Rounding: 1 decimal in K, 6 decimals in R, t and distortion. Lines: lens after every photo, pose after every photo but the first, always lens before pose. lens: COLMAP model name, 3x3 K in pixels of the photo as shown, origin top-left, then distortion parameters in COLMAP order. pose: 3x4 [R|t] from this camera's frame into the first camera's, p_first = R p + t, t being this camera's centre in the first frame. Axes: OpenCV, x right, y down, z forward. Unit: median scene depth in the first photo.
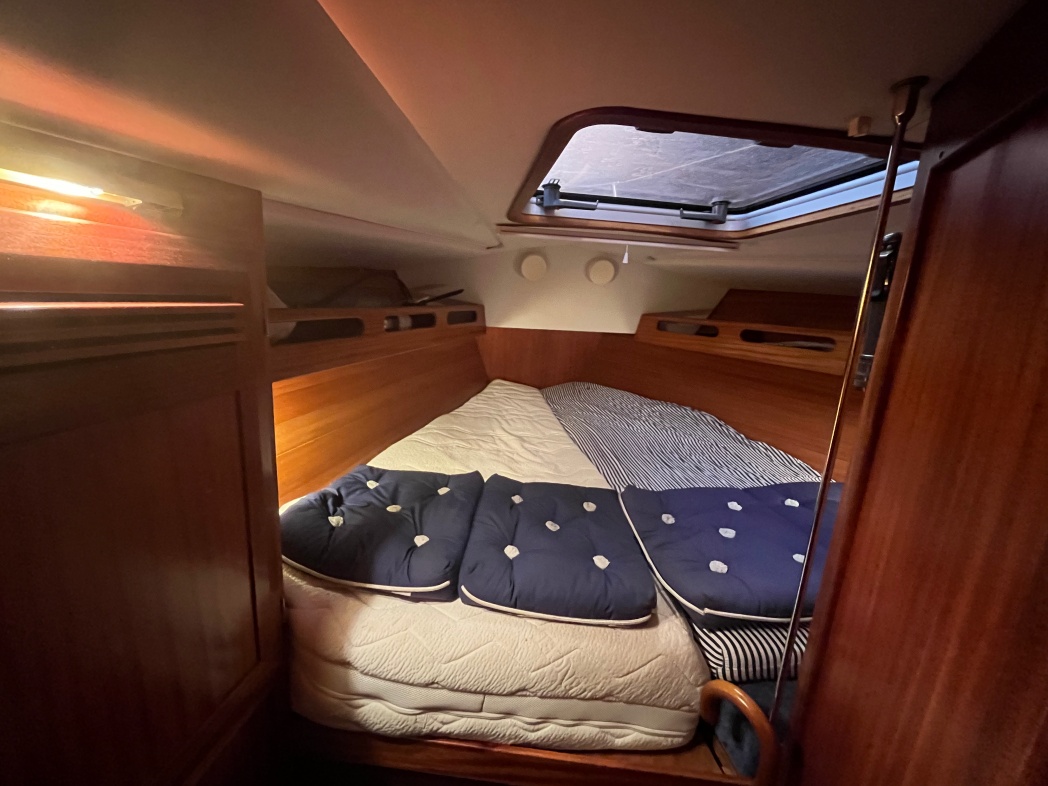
lens RADIAL K [[424.7, 0, 524.1], [0, 424.7, 392.6], [0, 0, 1]] dist [-0.004250, 0.000354]
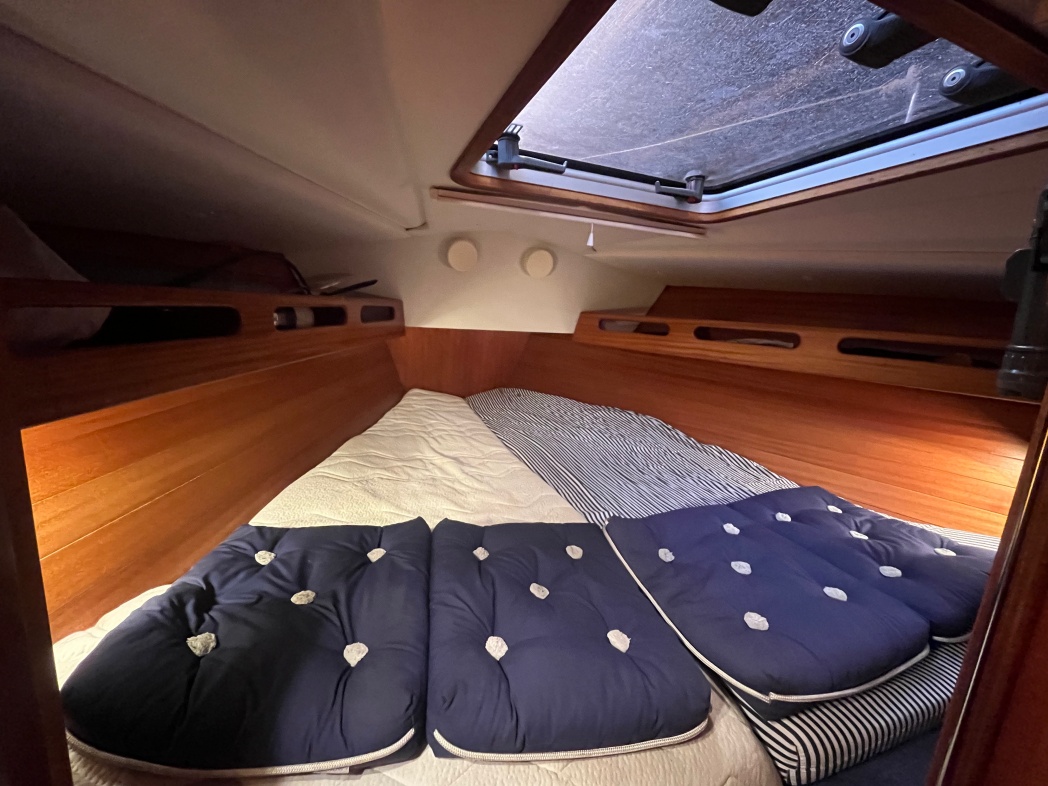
lens RADIAL K [[424.7, 0, 520.1], [0, 424.7, 392.5], [0, 0, 1]] dist [-0.004250, 0.000354]
pose [[0.975069, -0.039932, 0.218279, -0.100705], [0.042184, 0.999094, -0.005668, -0.022563], [-0.217855, 0.014735, 0.975870, 0.258974]]
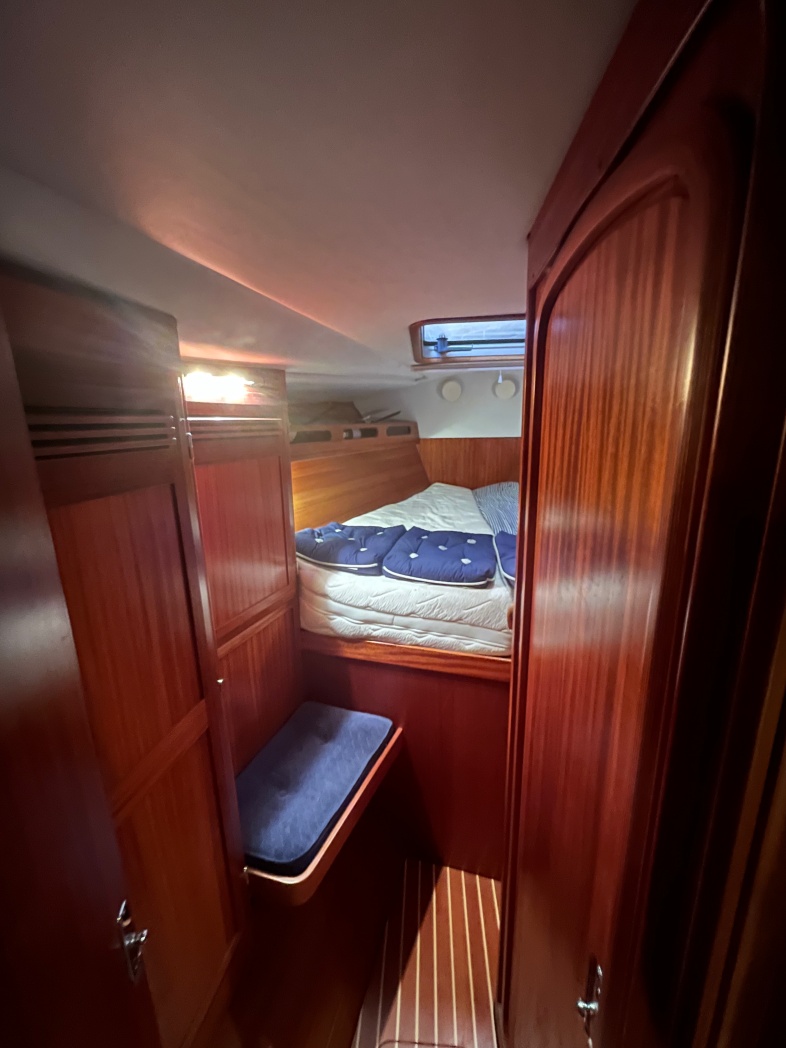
lens RADIAL K [[424.7, 0, 398.5], [0, 424.7, 520.2], [0, 0, 1]] dist [-0.004250, 0.000354]
pose [[0.975073, -0.025761, -0.220383, 0.239143], [0.026322, 0.999653, -0.000394, 0.183287], [0.220317, -0.005417, 0.975413, -0.575884]]
